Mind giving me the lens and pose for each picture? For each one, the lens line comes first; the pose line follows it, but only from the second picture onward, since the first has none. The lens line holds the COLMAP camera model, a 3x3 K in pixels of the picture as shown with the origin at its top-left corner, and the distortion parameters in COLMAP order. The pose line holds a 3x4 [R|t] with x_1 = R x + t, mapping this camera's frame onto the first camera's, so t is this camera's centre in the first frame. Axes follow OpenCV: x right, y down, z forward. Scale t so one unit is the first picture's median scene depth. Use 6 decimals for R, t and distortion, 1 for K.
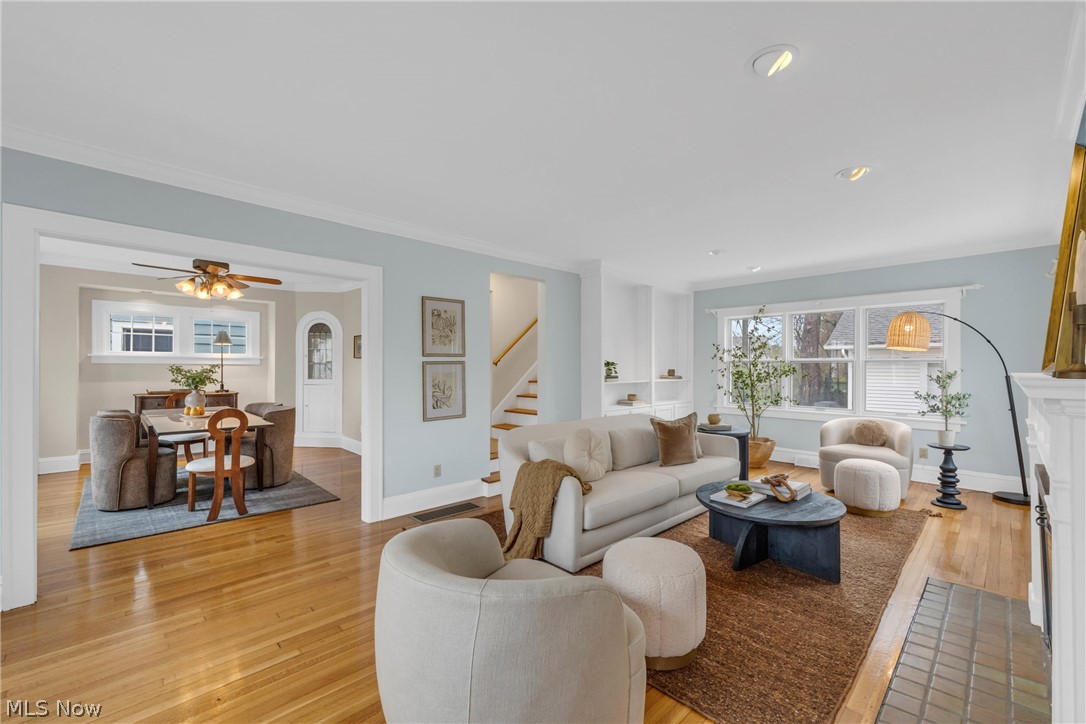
lens RADIAL K [[445.7, 0, 546.8], [0, 445.7, 366.0], [0, 0, 1]] dist [0.000257, -0.000043]
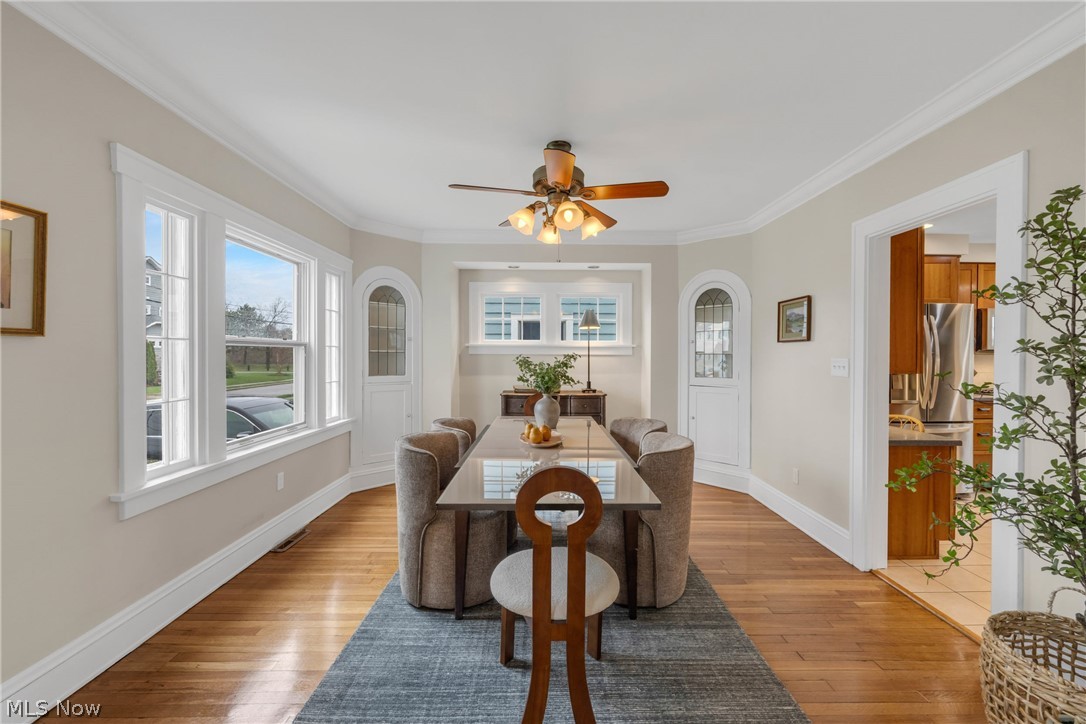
lens RADIAL K [[445.7, 0, 546.9], [0, 445.7, 361.4], [0, 0, 1]] dist [0.000257, -0.000043]
pose [[0.722475, 0.004383, -0.691383, -0.314122], [0.000214, 0.999978, 0.006562, 0.002164], [0.691397, -0.004889, 0.722459, 0.492271]]
